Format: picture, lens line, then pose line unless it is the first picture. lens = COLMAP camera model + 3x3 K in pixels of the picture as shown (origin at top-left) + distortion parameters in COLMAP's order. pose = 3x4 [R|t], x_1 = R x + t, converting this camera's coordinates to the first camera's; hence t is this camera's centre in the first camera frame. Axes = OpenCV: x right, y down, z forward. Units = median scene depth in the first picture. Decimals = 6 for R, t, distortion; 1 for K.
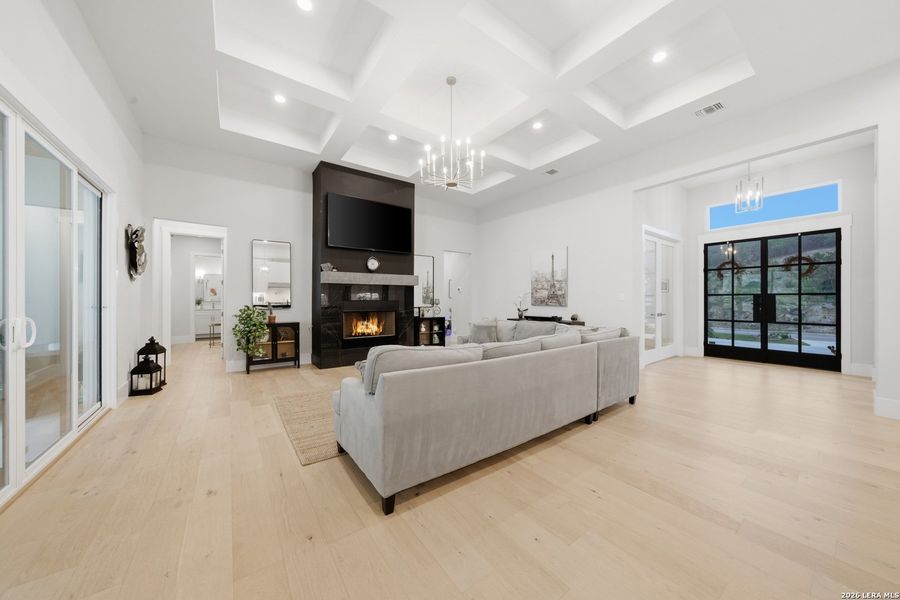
lens RADIAL K [[309.5, 0, 446.5], [0, 309.5, 299.7], [0, 0, 1]] dist [-0.002038, -0.000079]
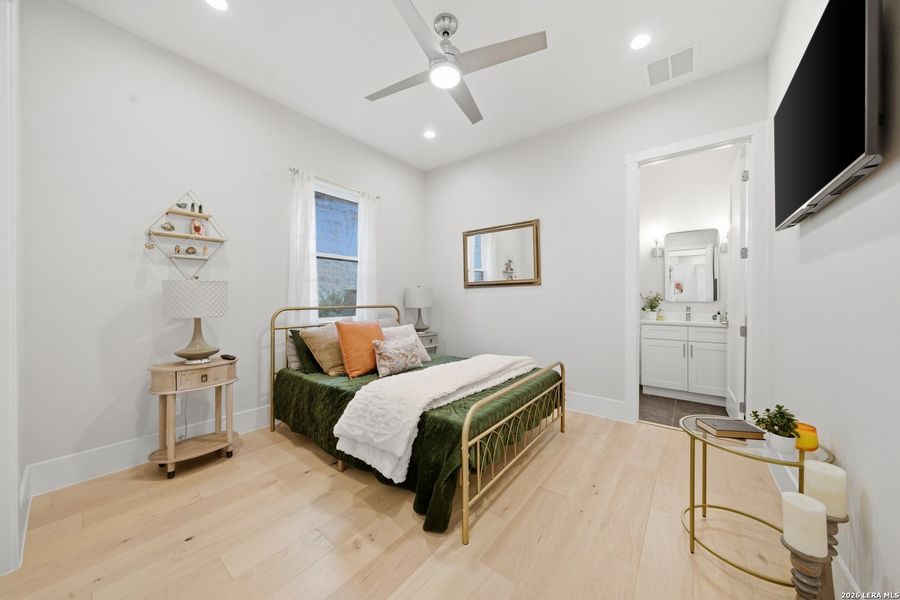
lens RADIAL K [[309.5, 0, 446.5], [0, 309.5, 299.7], [0, 0, 1]] dist [-0.002038, -0.000079]
pose [[0.282944, 0.004060, -0.959128, -0.447796], [-0.002573, 0.999991, 0.003474, 0.001819], [0.959133, 0.001485, 0.282952, 0.572997]]
